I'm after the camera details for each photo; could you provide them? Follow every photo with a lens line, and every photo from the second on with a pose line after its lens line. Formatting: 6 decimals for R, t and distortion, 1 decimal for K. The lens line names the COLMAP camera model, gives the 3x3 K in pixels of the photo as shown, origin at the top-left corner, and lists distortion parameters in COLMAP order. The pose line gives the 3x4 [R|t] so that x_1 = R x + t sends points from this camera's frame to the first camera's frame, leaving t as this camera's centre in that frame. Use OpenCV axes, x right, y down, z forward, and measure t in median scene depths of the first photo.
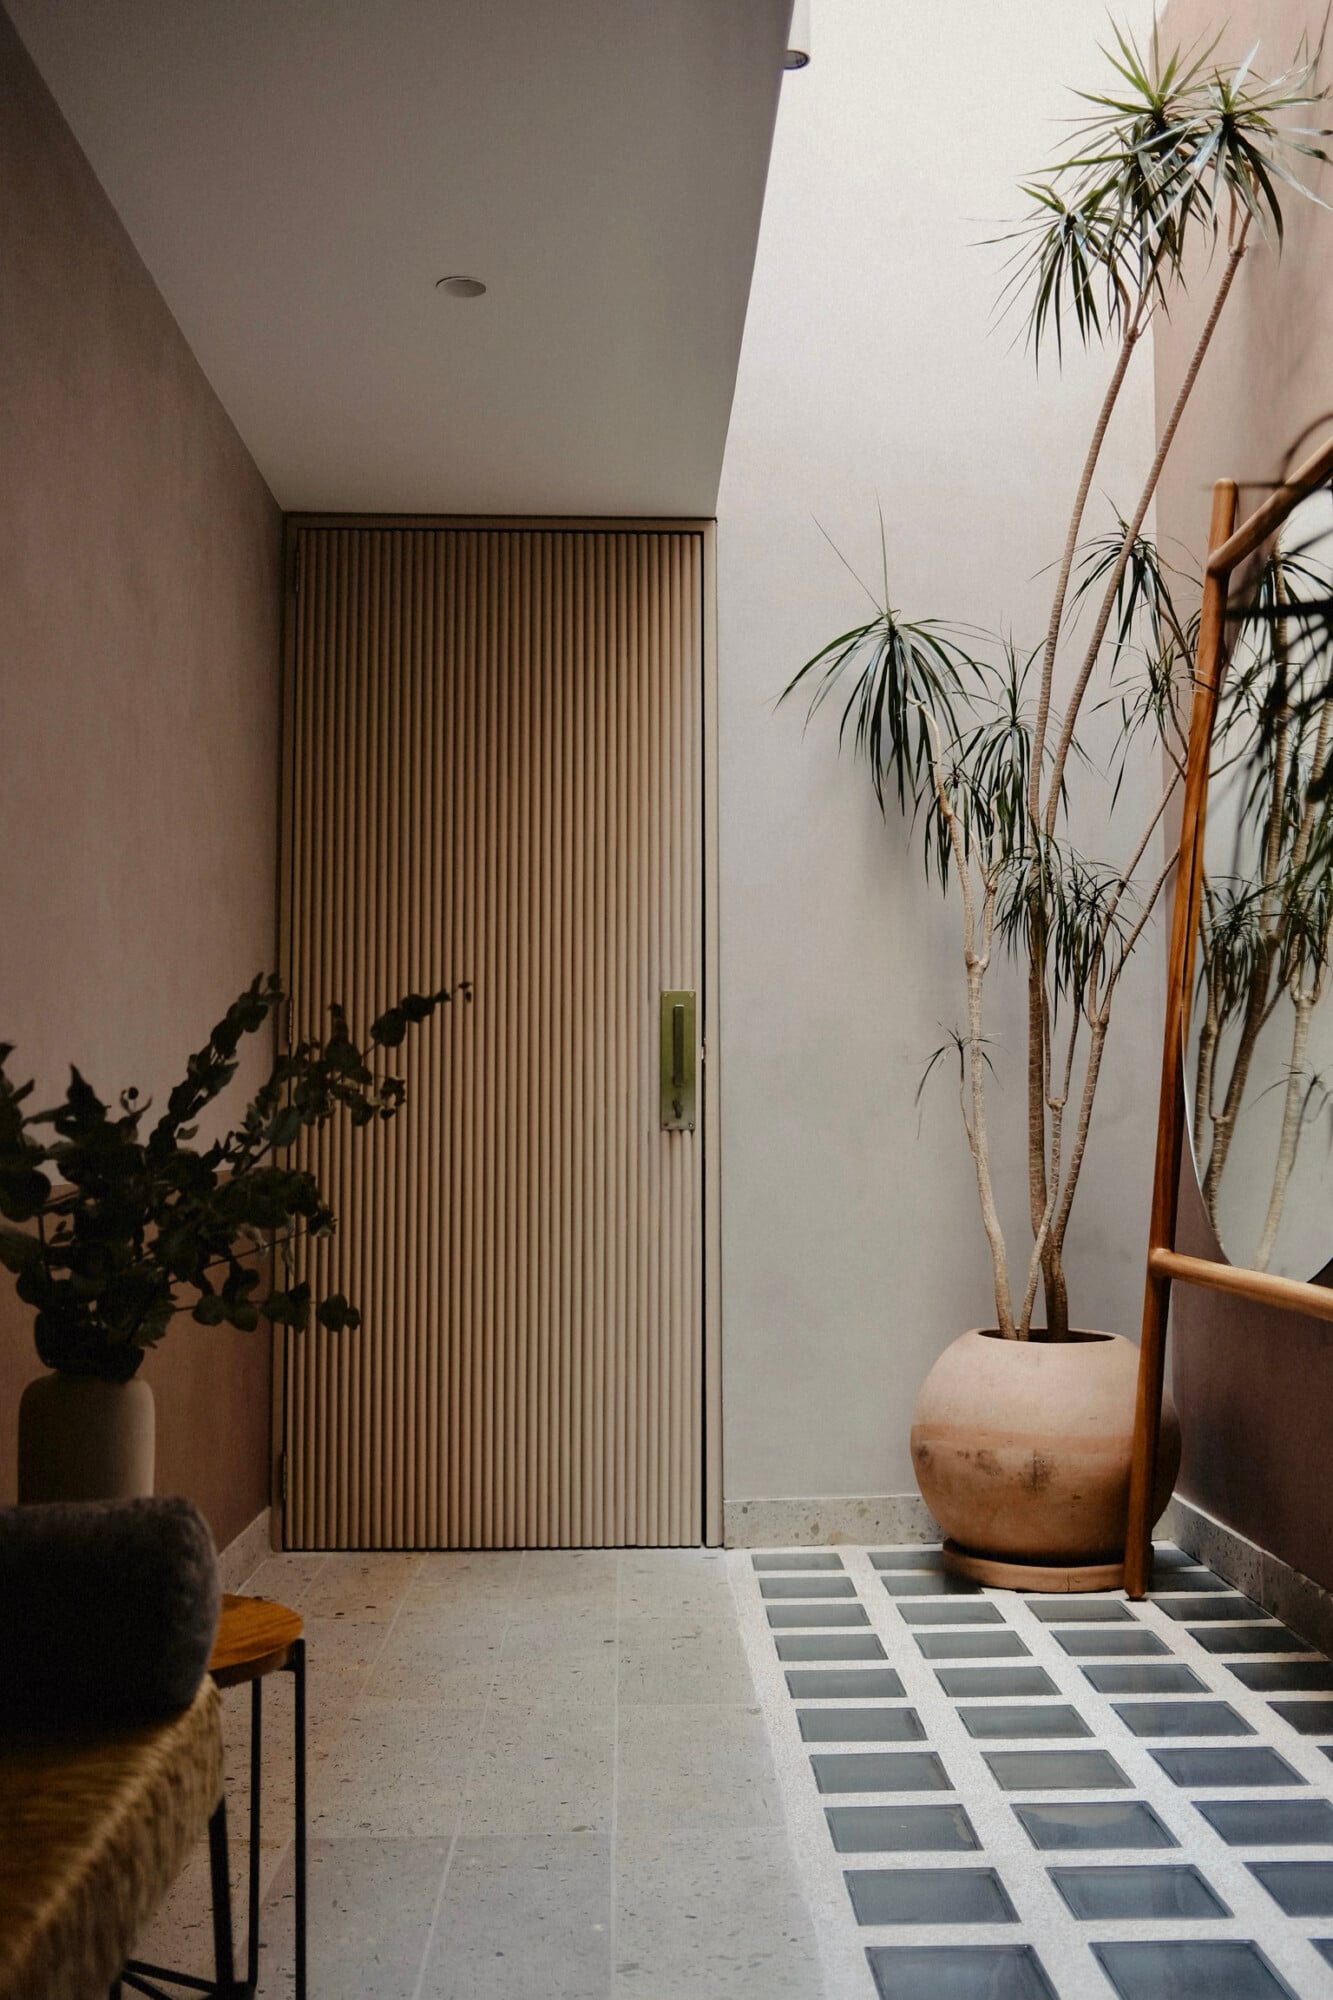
lens RADIAL K [[2078.3, 0, 666.5], [0, 2078.3, 1000.0], [0, 0, 1]] dist [-0.054422, 0.186332]
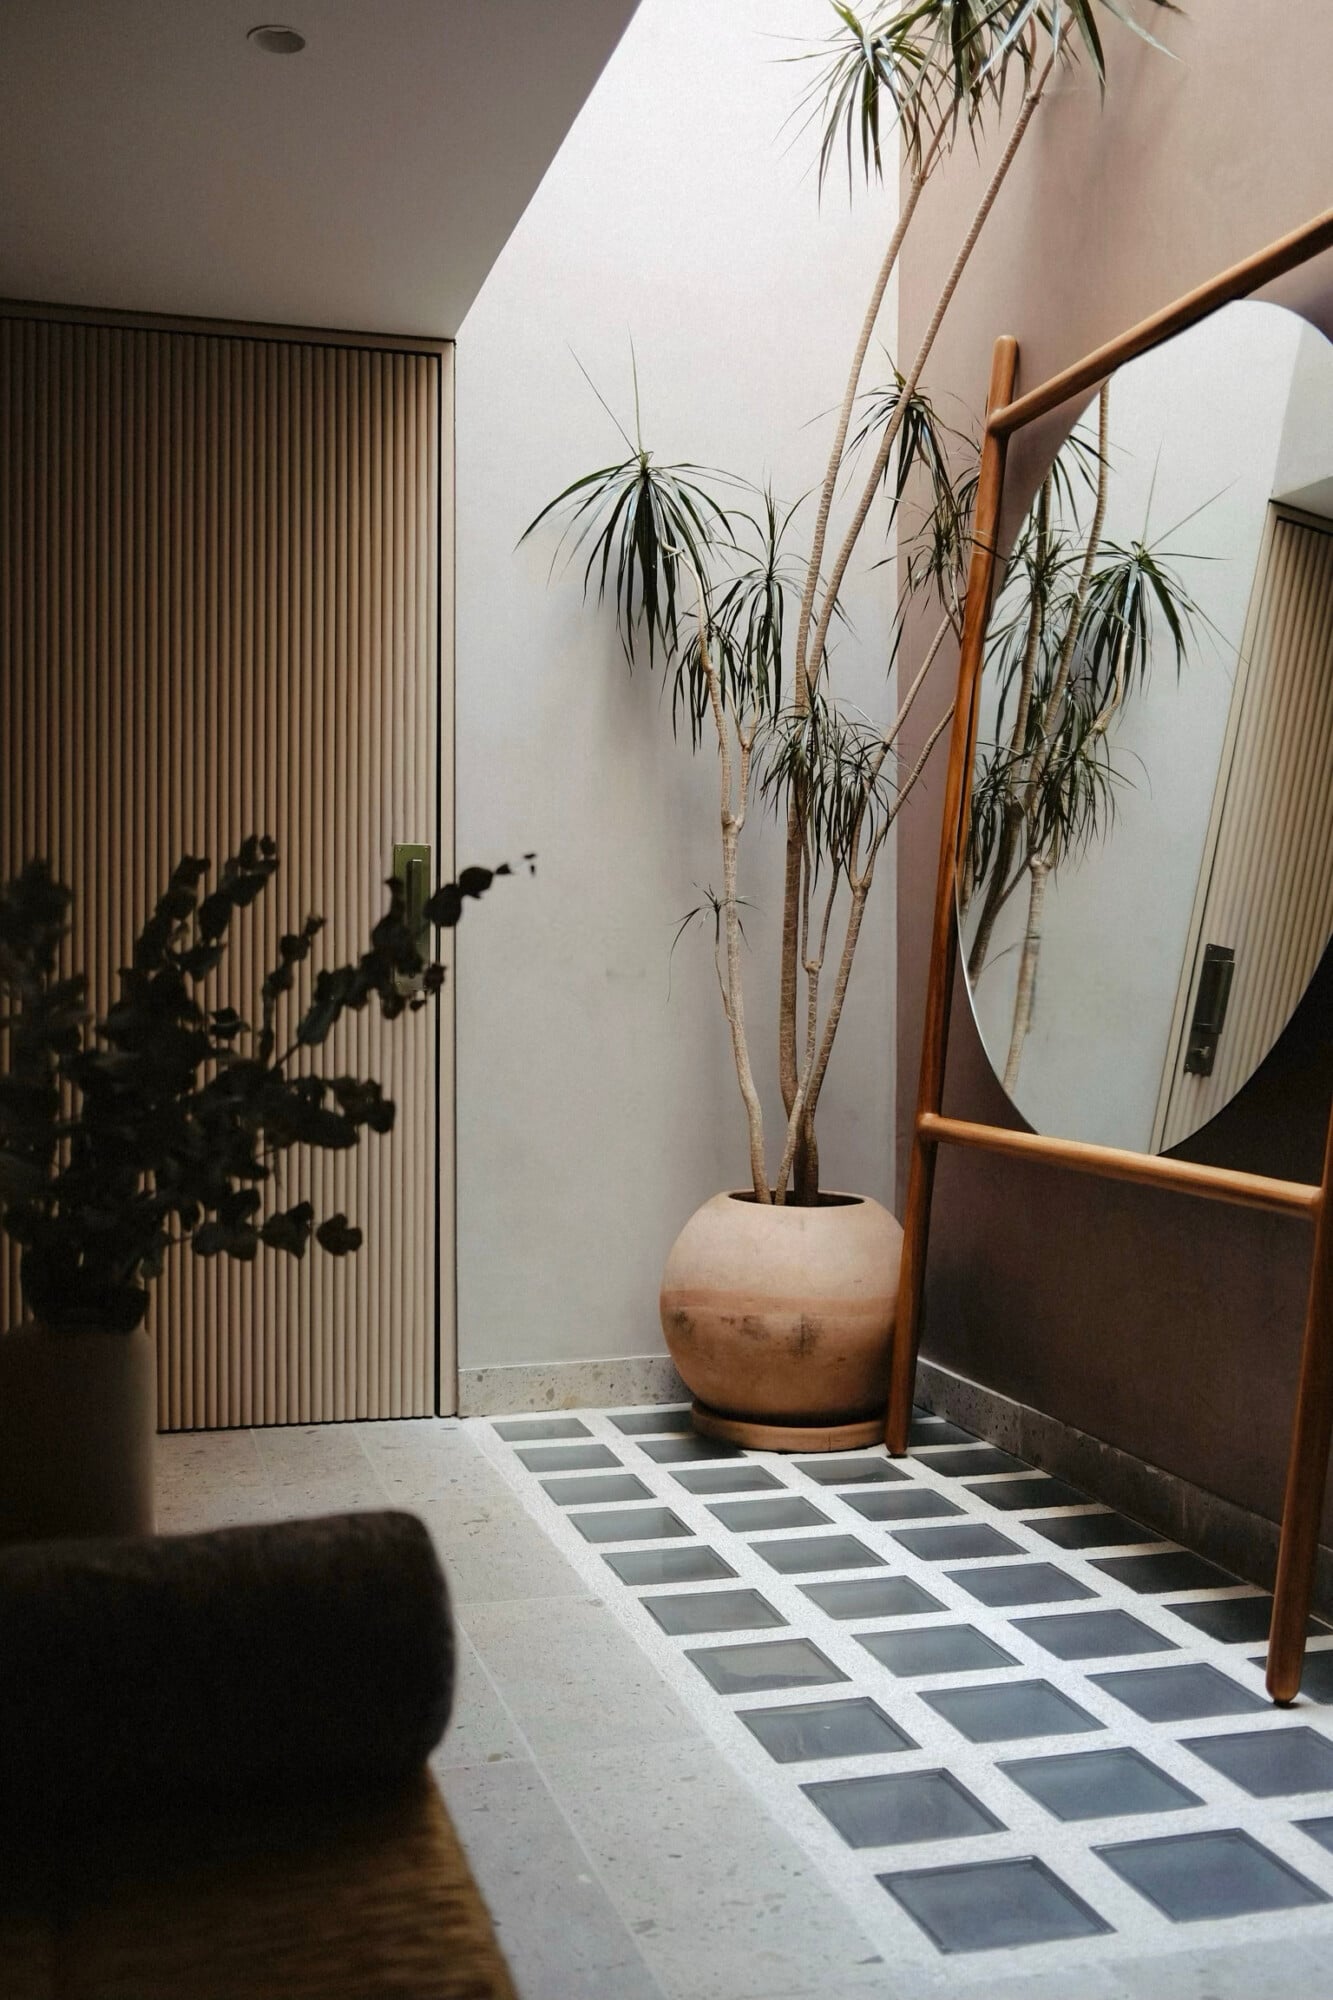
lens RADIAL K [[2015.6, 0, 666.1], [0, 2015.6, 1019.6], [0, 0, 1]] dist [-0.043378, 0.124461]
pose [[0.974104, -0.000325, 0.226102, -0.103461], [-0.019176, 0.996277, 0.084047, -0.004983], [-0.225287, -0.086206, 0.970471, 0.080925]]
